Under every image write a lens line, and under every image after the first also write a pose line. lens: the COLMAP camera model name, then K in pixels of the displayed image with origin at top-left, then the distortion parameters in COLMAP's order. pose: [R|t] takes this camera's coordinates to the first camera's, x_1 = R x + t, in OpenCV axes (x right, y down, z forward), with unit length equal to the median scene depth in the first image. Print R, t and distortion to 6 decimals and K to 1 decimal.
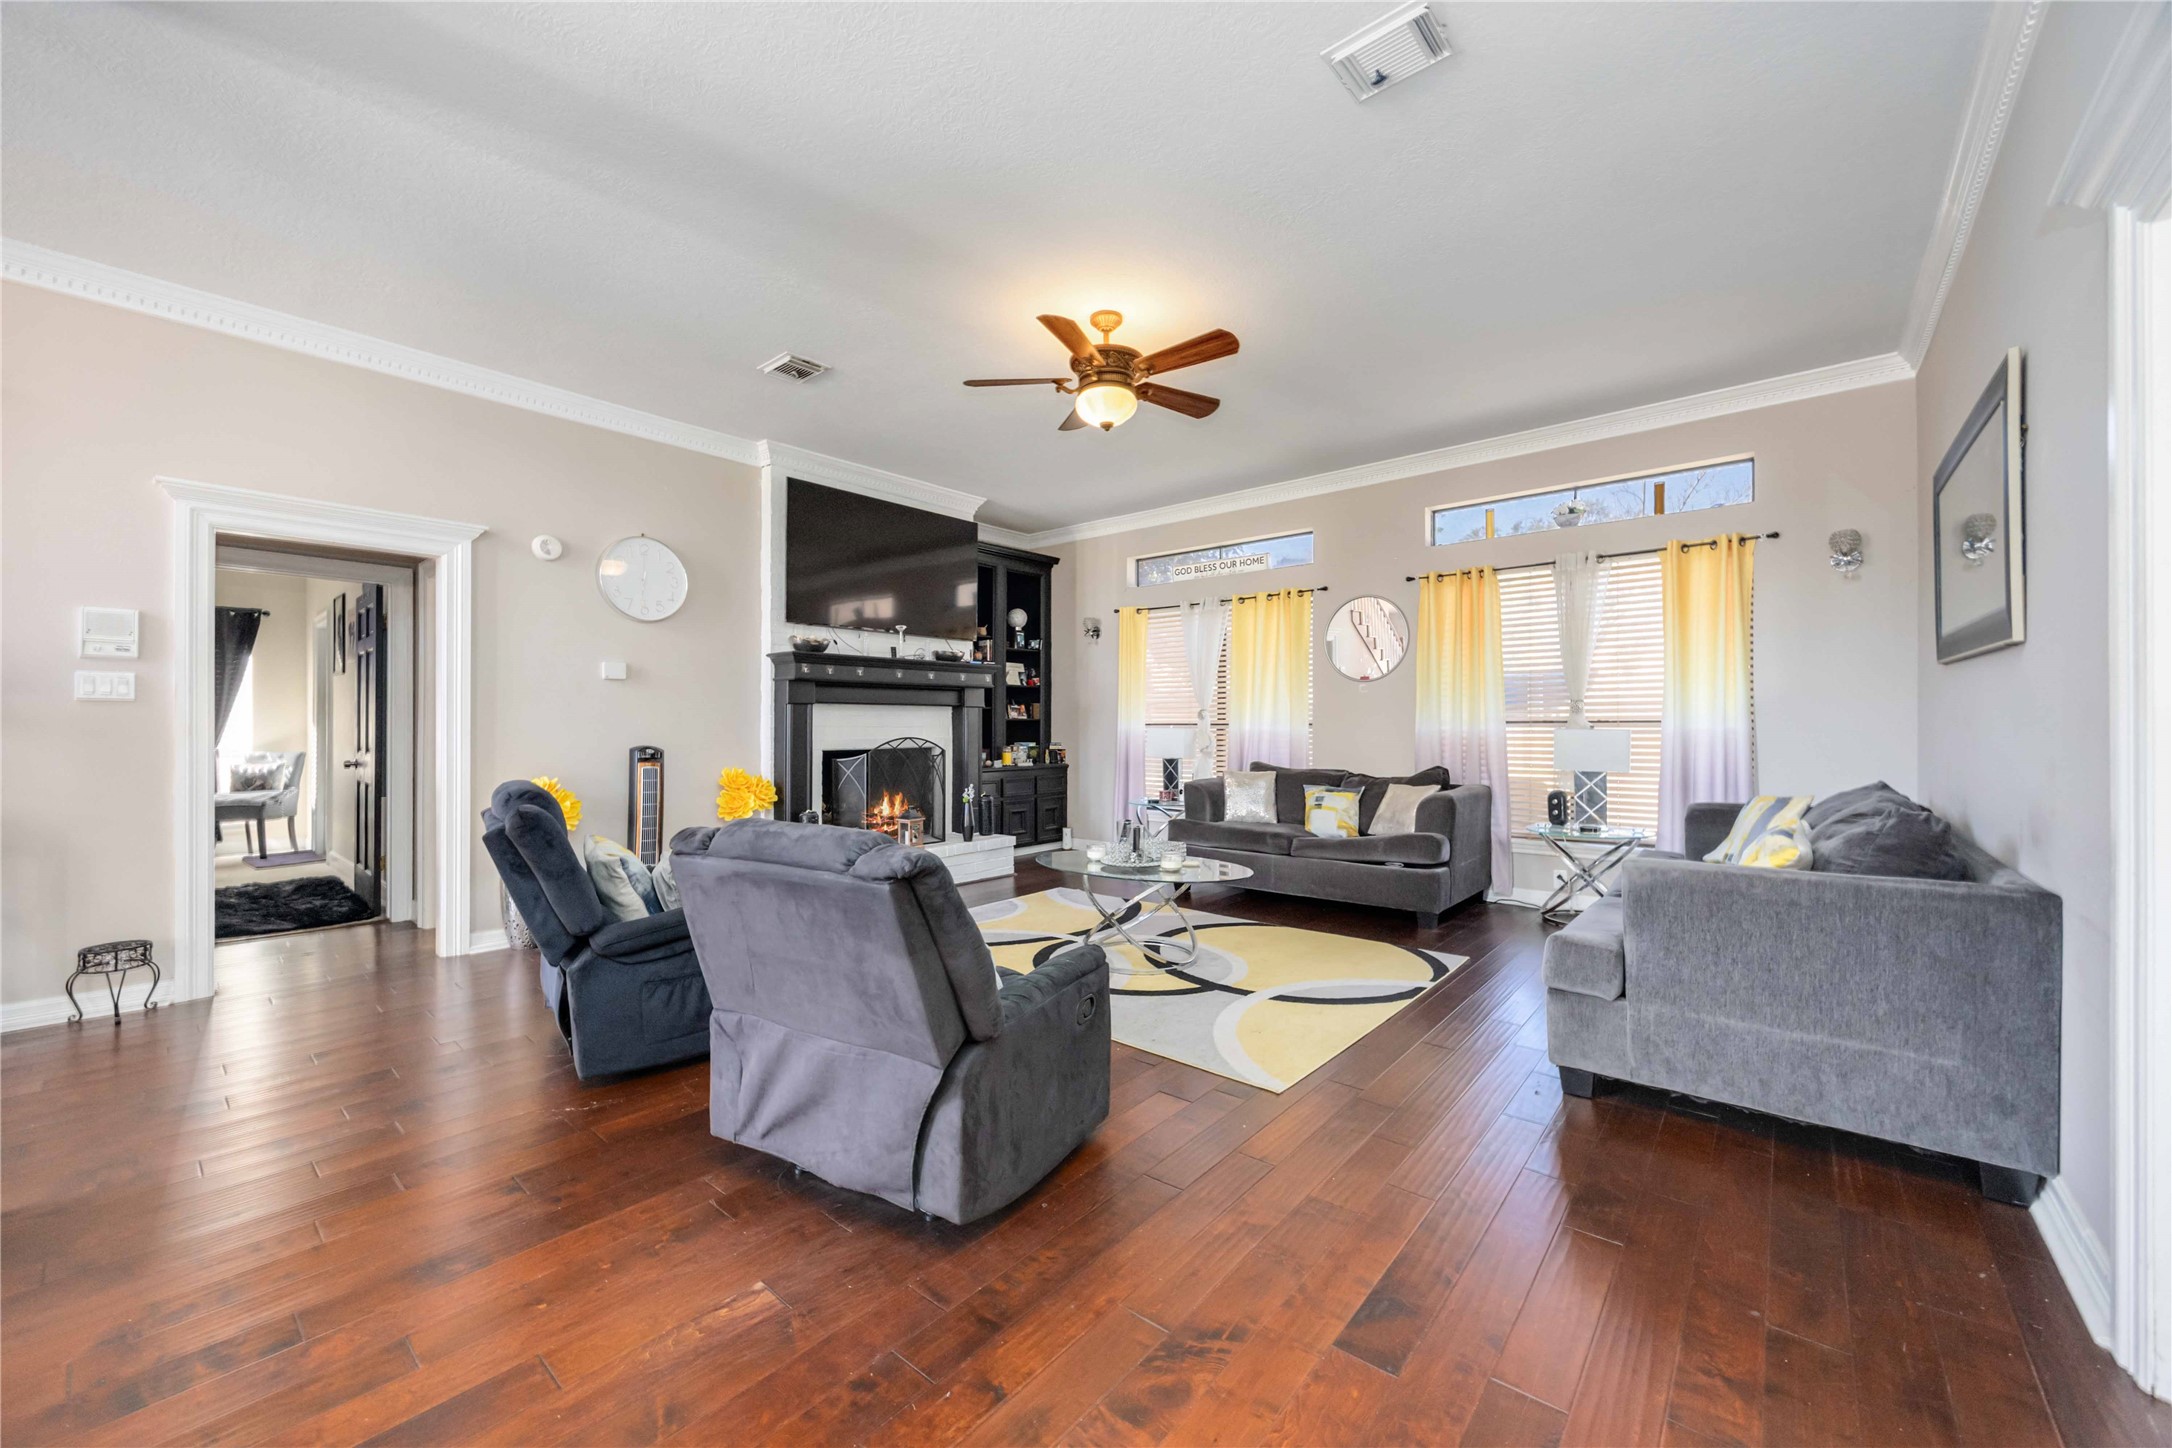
lens RADIAL K [[836.4, 0, 1086.0], [0, 836.4, 724.0], [0, 0, 1]] dist [-0.001457, 0.000050]
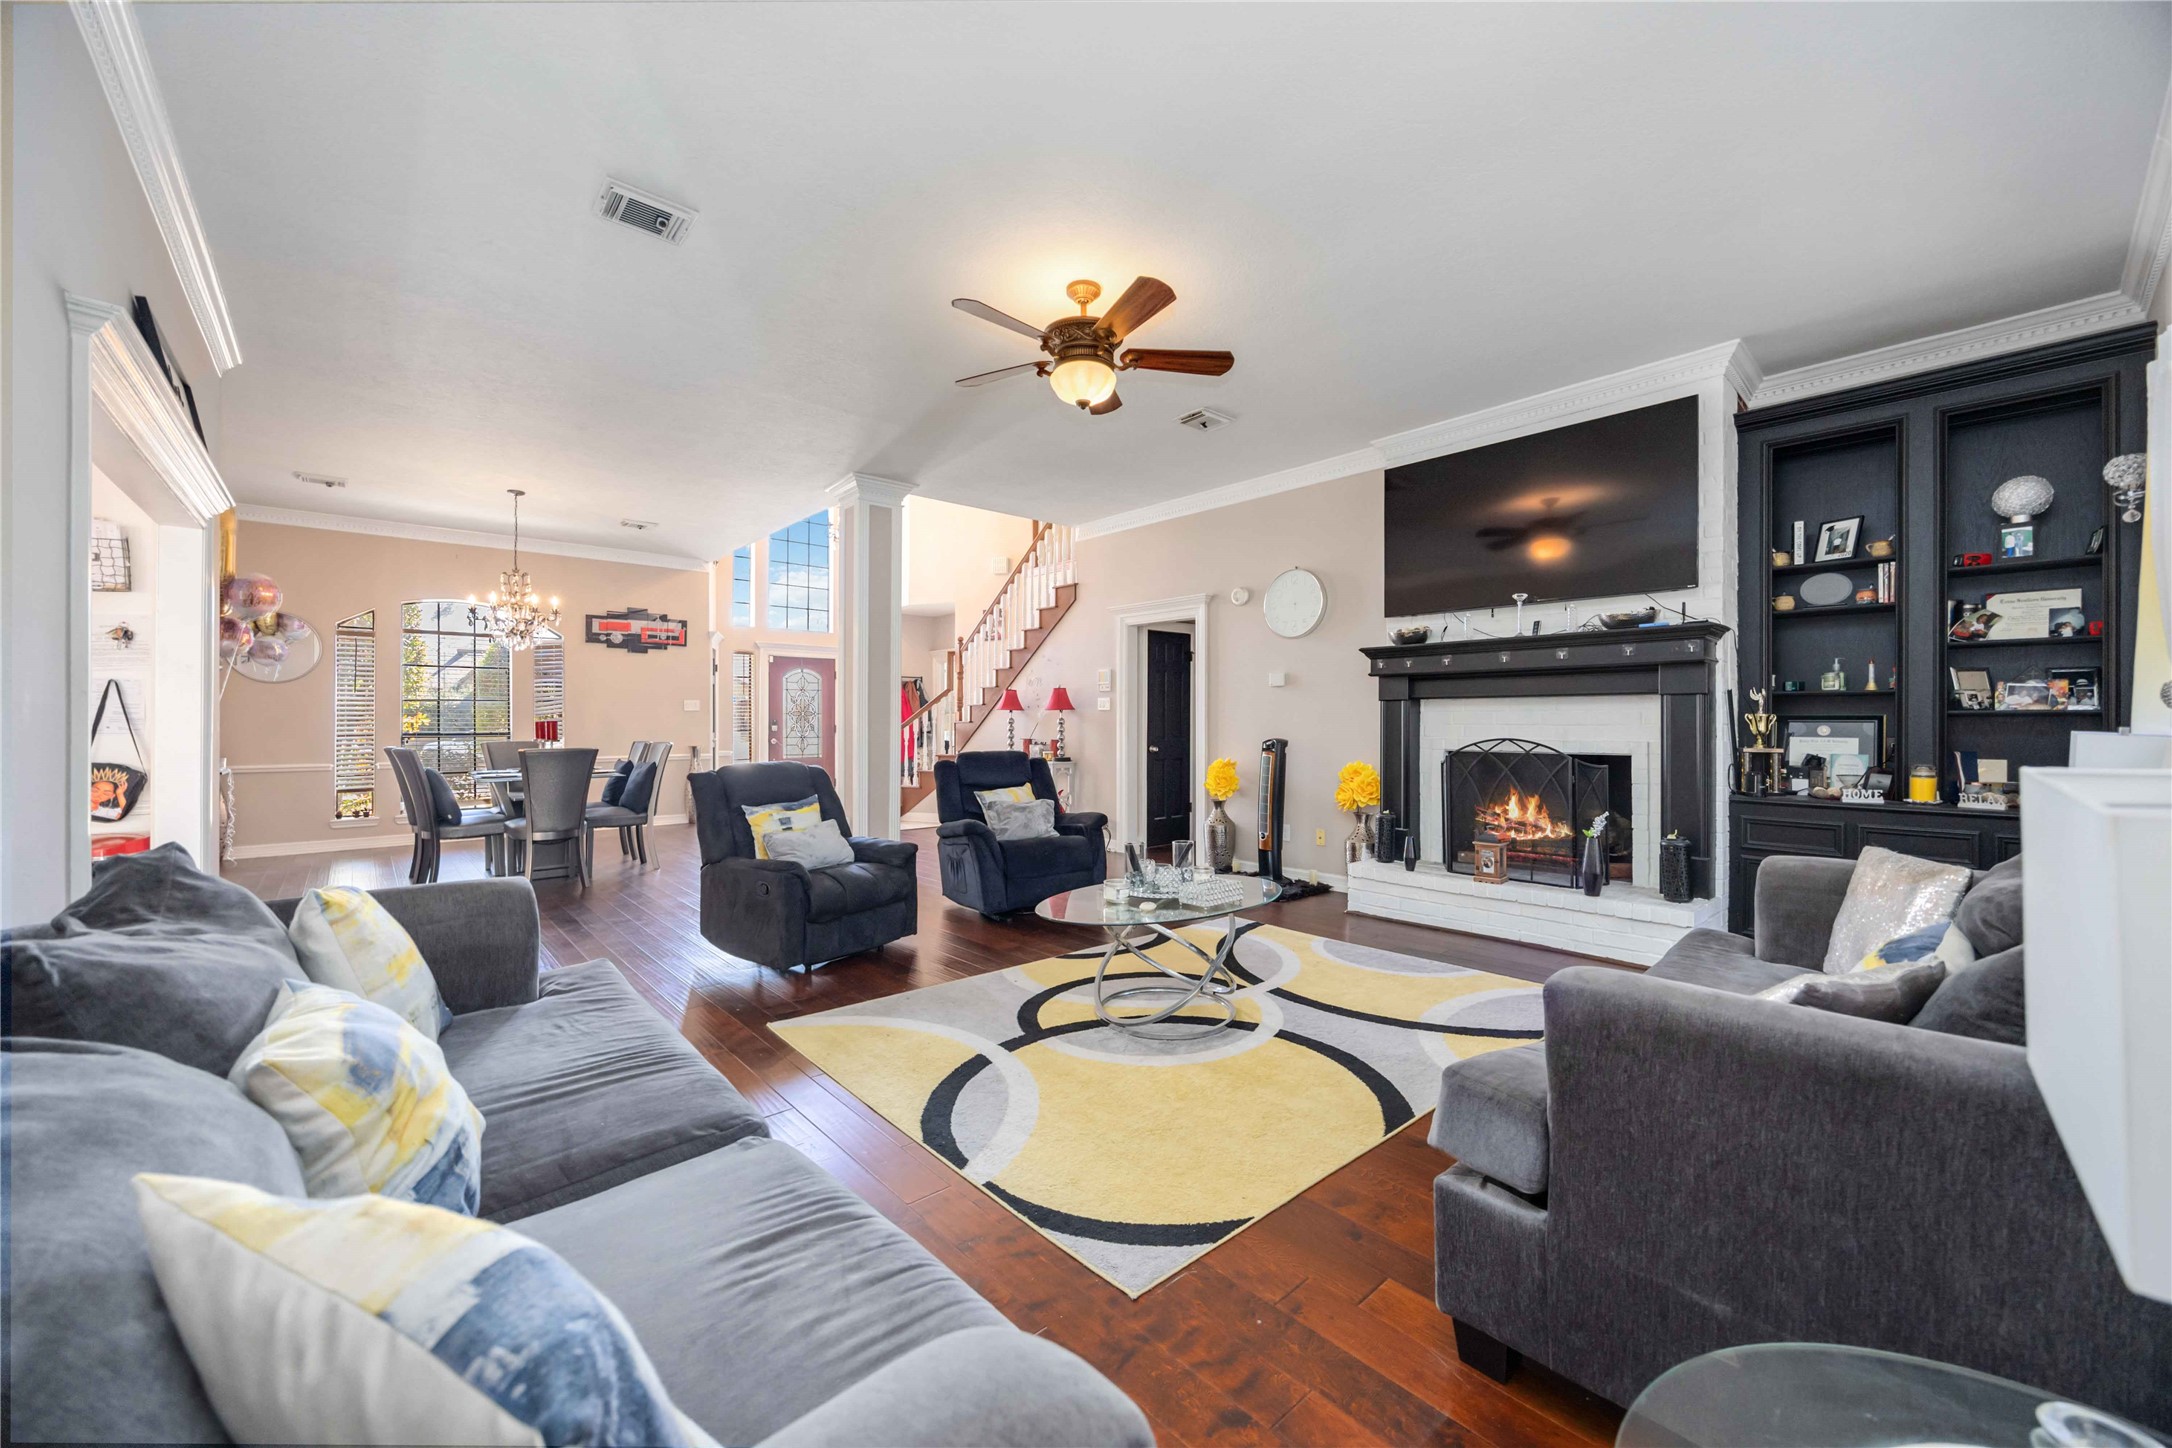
lens RADIAL K [[823.8, 0, 1086.0], [0, 823.8, 724.0], [0, 0, 1]] dist [-0.000224, 0.000006]
pose [[-0.141479, 0.004206, -0.989932, 0.650513], [0.000819, 0.999991, 0.004131, -0.000983], [0.989941, -0.000226, -0.141482, 0.784063]]
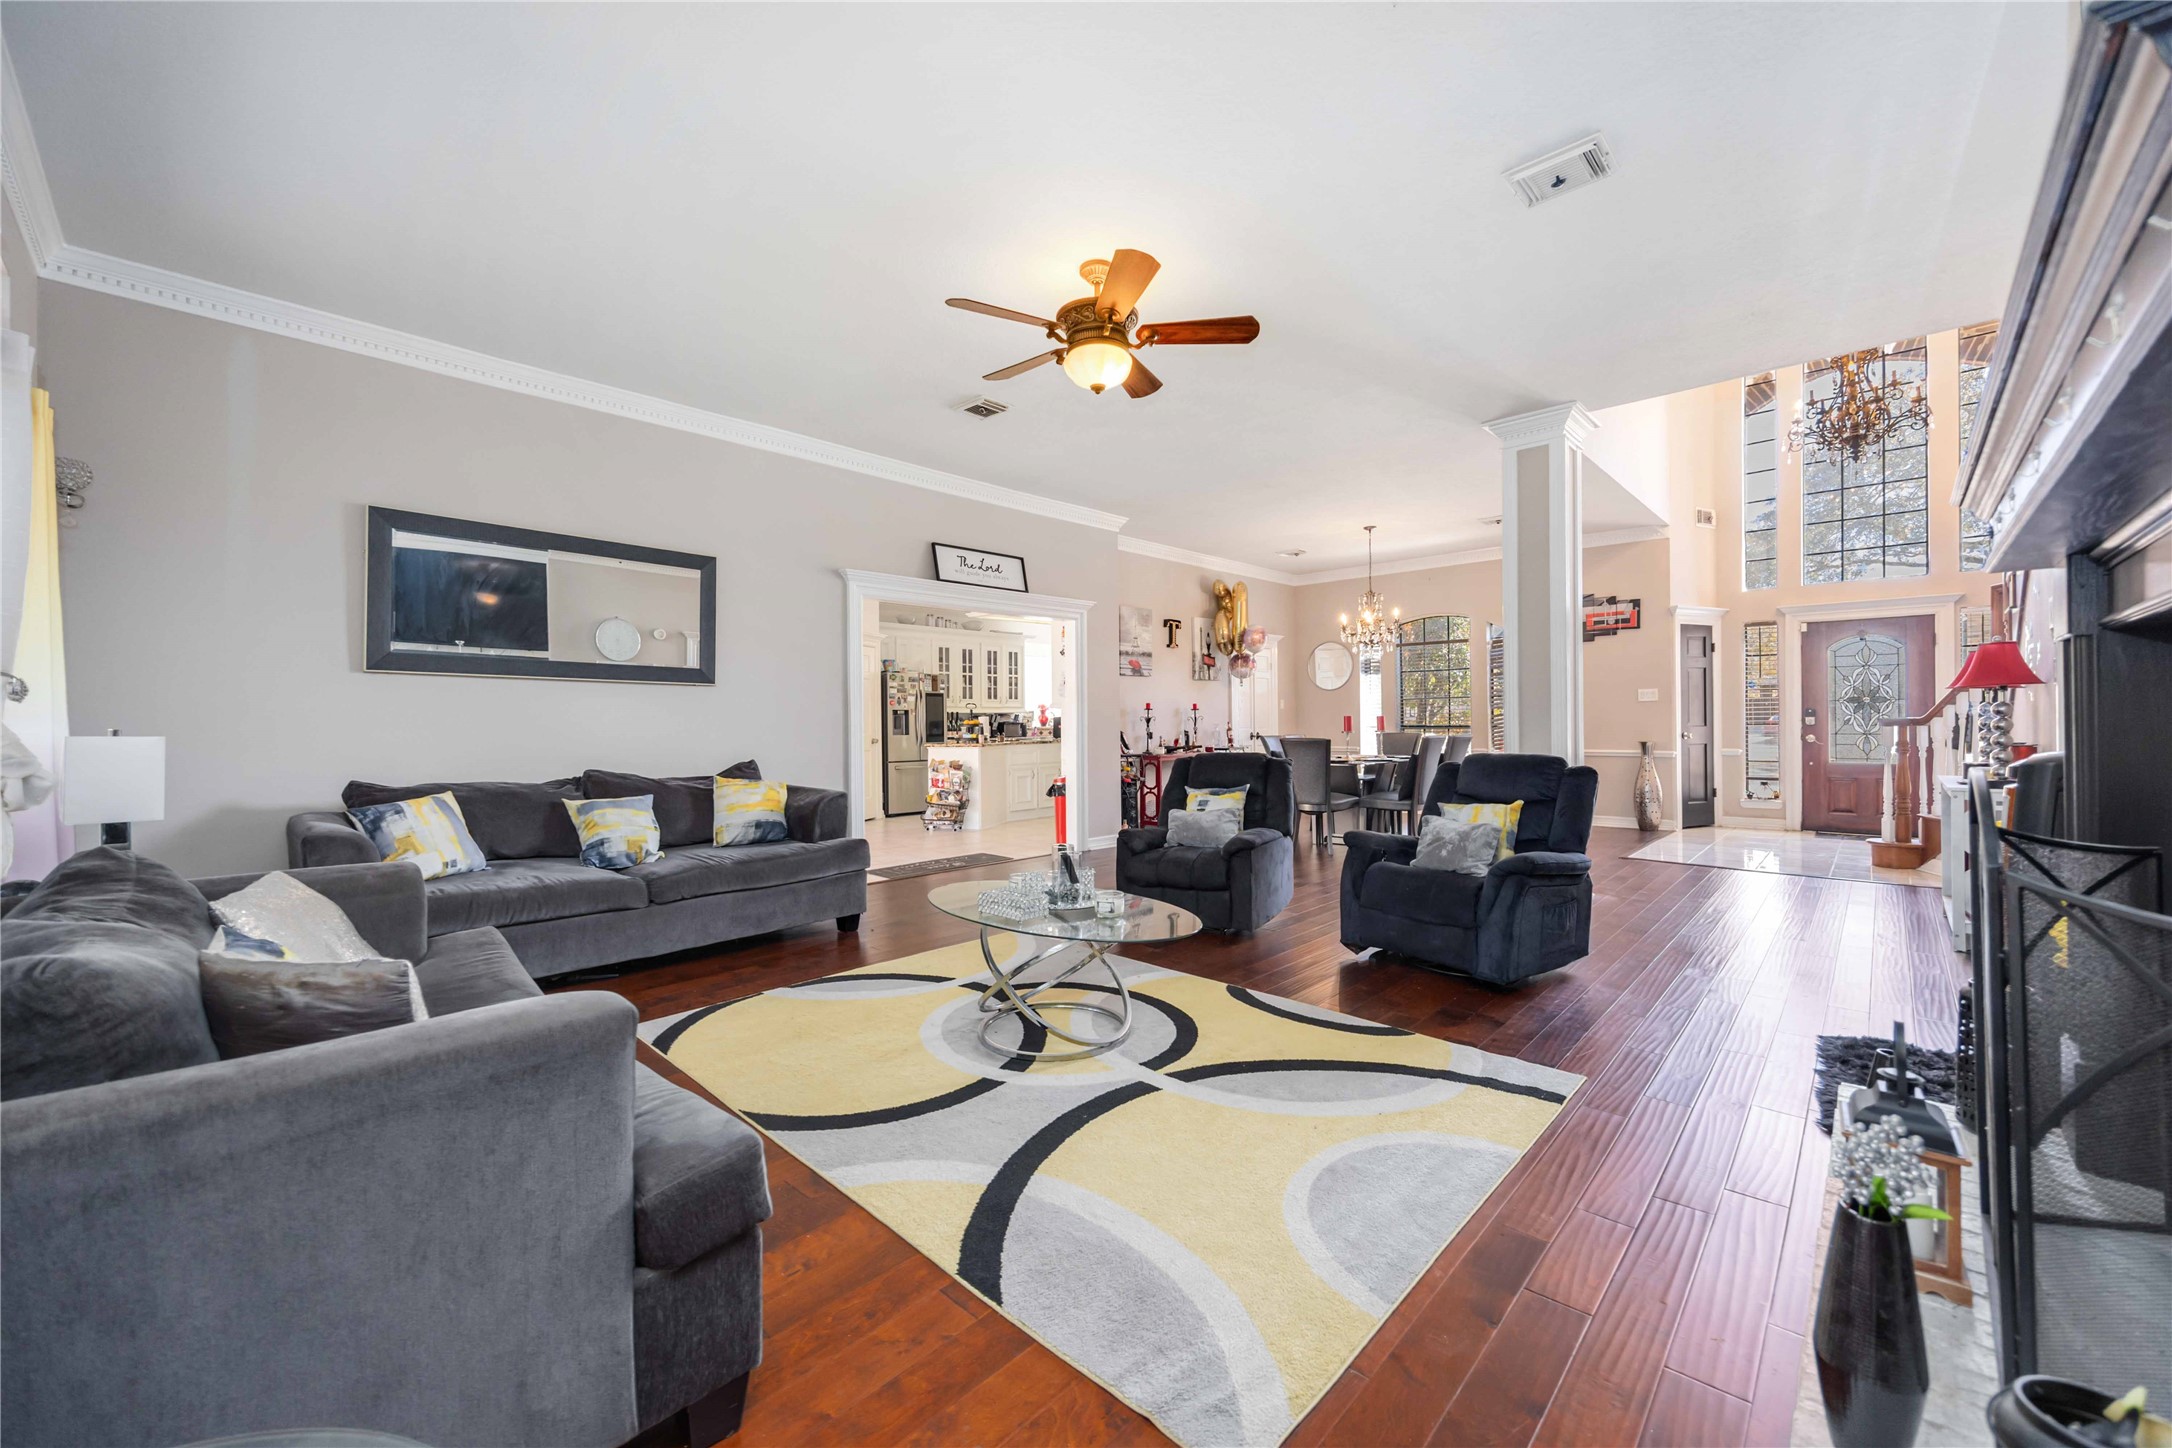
lens RADIAL K [[843.1, 0, 1081.6], [0, 843.1, 718.3], [0, 0, 1]] dist [0.000522, 0.000132]
pose [[-0.997837, 0.011859, 0.064662, -0.008847], [0.011620, 0.999924, -0.004067, 0.003421], [-0.064706, -0.003307, -0.997899, 1.323580]]
